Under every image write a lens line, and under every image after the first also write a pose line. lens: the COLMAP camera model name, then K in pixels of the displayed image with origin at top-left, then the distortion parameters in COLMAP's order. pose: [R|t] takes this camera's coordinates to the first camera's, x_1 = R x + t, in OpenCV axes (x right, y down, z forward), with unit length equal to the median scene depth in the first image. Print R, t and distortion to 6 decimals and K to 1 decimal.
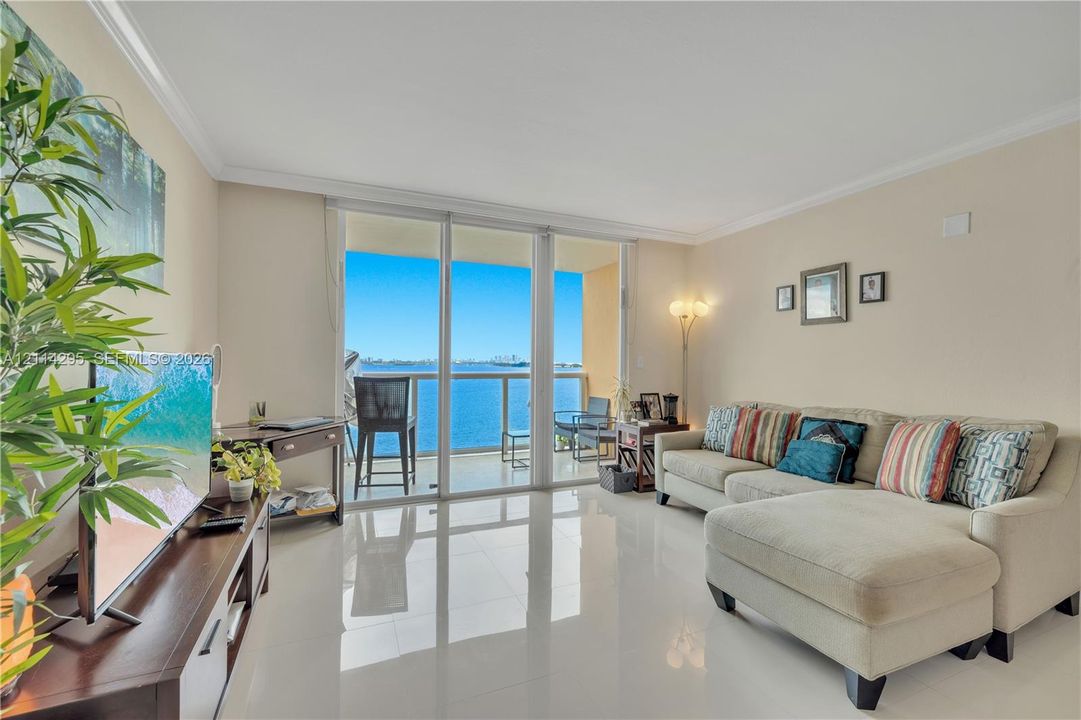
lens RADIAL K [[451.9, 0, 540.5], [0, 451.9, 360.0], [0, 0, 1]] dist [-0.000621, -0.000193]
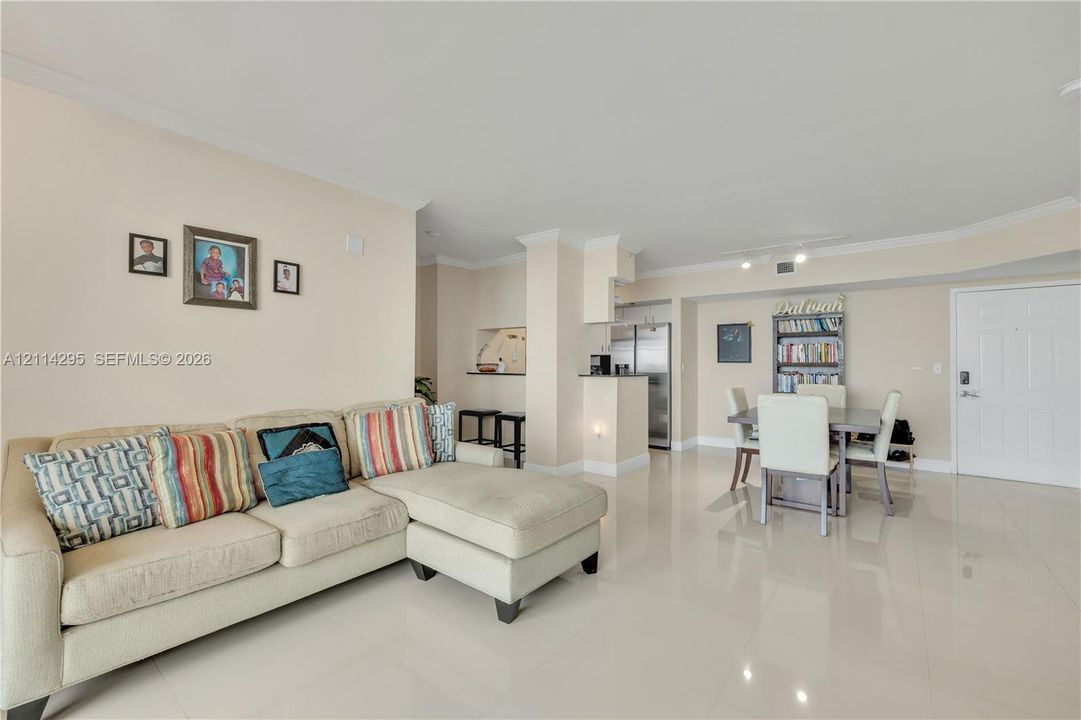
lens RADIAL K [[451.9, 0, 540.5], [0, 451.9, 360.0], [0, 0, 1]] dist [-0.000621, -0.000193]
pose [[-0.474729, 0.000673, 0.880132, -0.314725], [-0.007729, 0.999958, -0.004934, 0.007973], [-0.880098, -0.009145, -0.474703, 0.964991]]
